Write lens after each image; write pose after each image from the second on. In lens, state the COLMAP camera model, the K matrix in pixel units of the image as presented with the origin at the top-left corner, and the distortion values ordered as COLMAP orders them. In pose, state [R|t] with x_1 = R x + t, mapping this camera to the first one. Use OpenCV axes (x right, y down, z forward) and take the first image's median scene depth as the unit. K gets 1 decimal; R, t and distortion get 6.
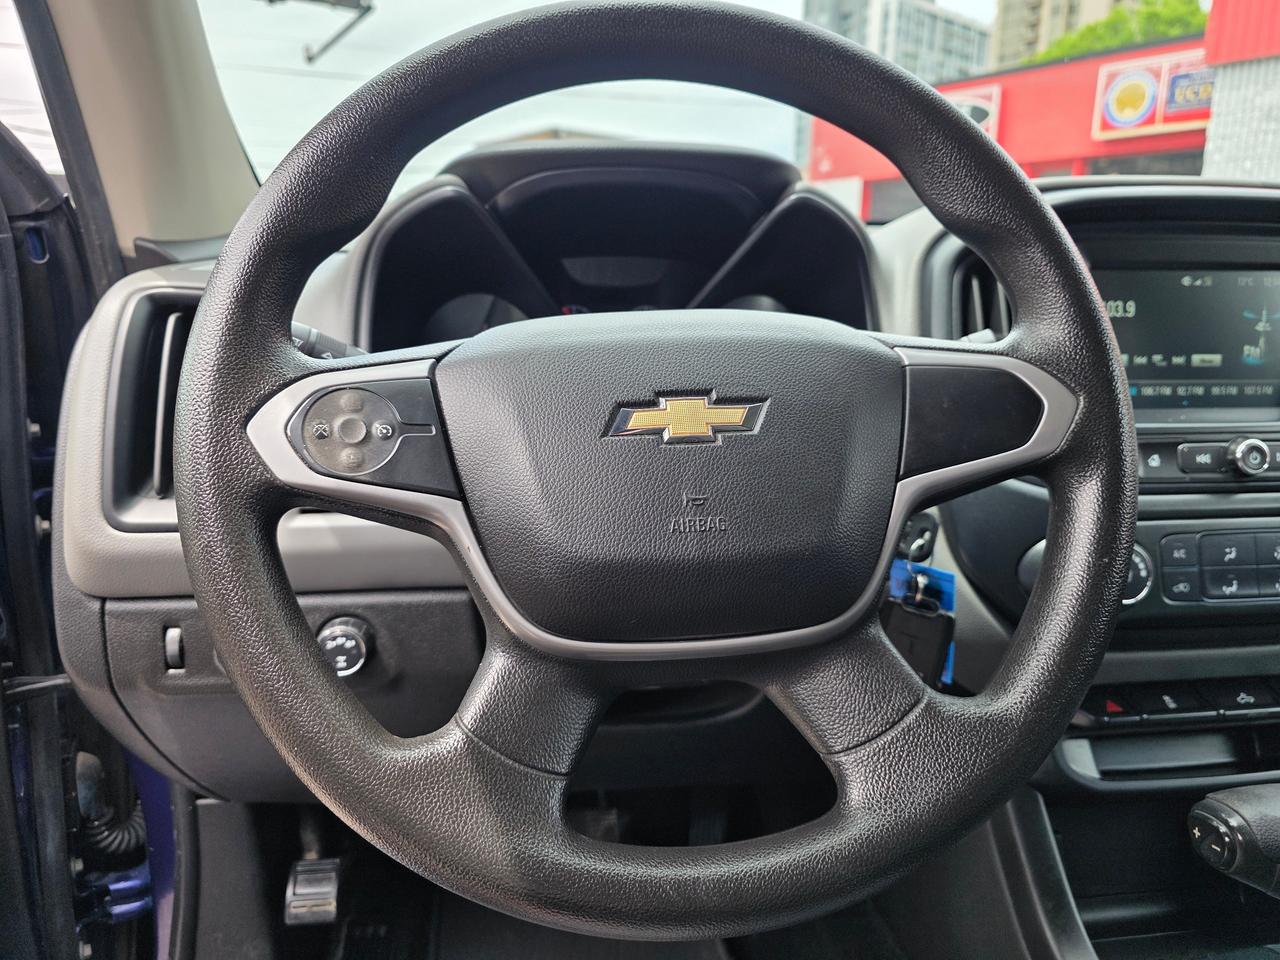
lens RADIAL K [[874.6, 0, 646.0], [0, 874.6, 479.8], [0, 0, 1]] dist [0.050658, -0.051023]
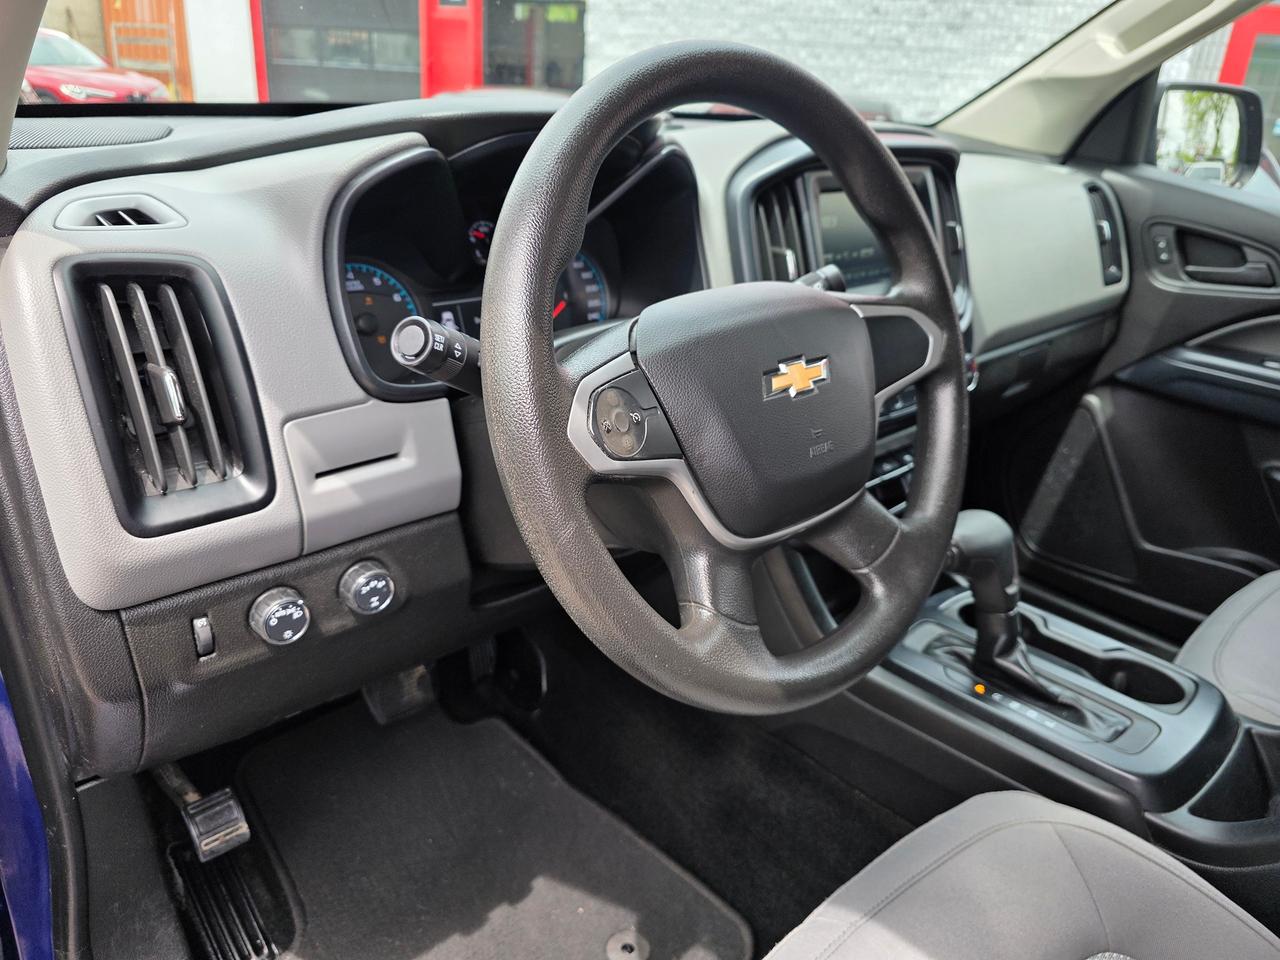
lens RADIAL K [[874.6, 0, 633.0], [0, 874.6, 477.0], [0, 0, 1]] dist [0.050658, -0.051023]
pose [[0.816711, -0.202892, 0.540202, -0.574013], [0.077703, 0.966291, 0.245448, -0.165737], [-0.571792, -0.158485, 0.804945, -0.031272]]
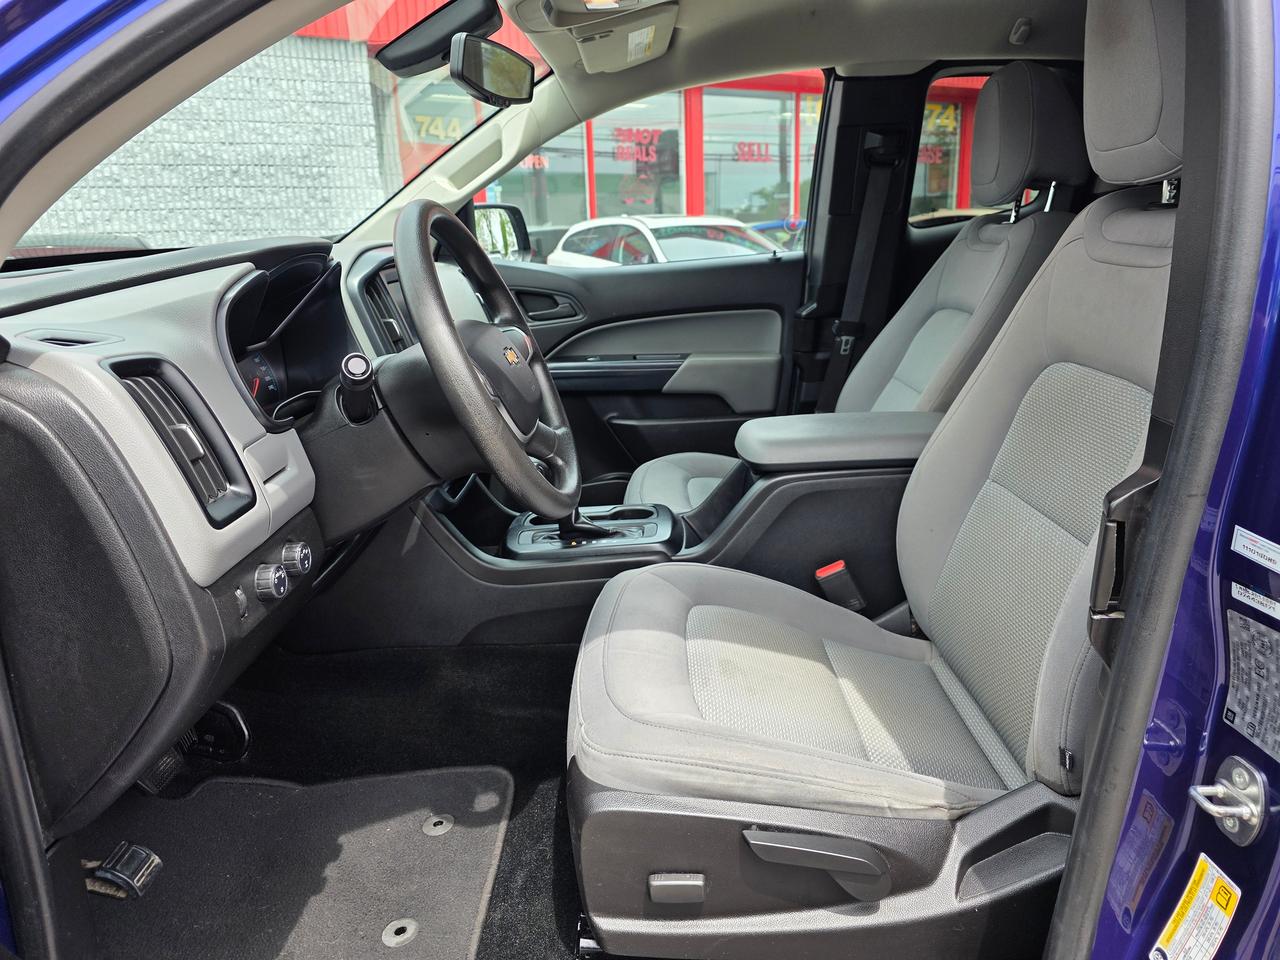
lens RADIAL K [[874.6, 0, 634.0], [0, 874.6, 484.4], [0, 0, 1]] dist [0.050658, -0.051023]
pose [[0.139480, -0.296822, 0.944692, -1.584175], [0.240391, 0.935628, 0.258481, -0.187715], [-0.960603, 0.191043, 0.201854, 0.048336]]
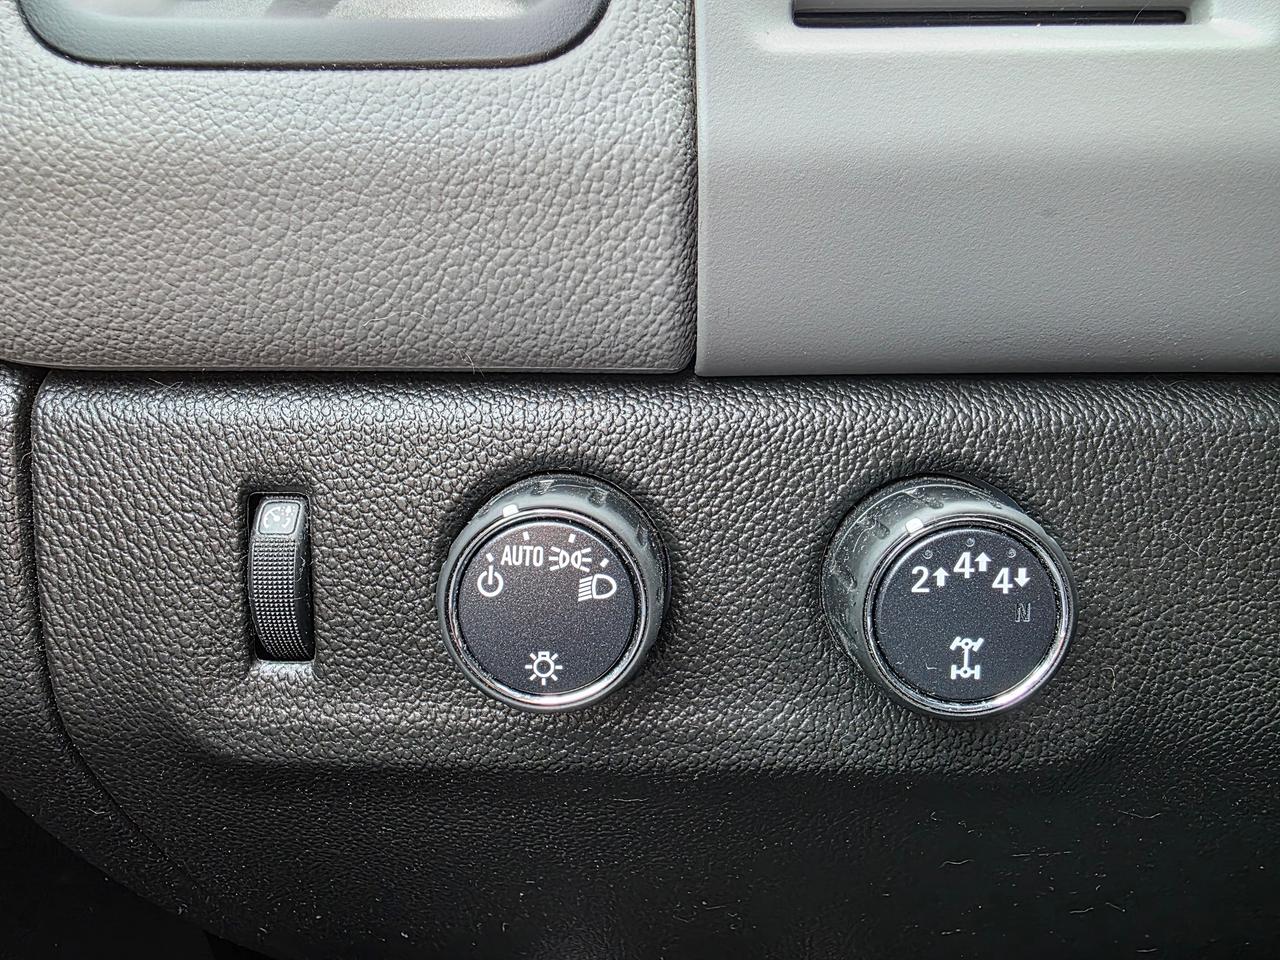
lens RADIAL K [[874.6, 0, 642.0], [0, 874.6, 478.4], [0, 0, 1]] dist [0.050658, -0.051023]
pose [[0.991022, 0.013115, -0.133051, -0.356587], [-0.018310, 0.999114, -0.037895, 0.152714], [0.132436, 0.039990, 0.990385, 0.684285]]
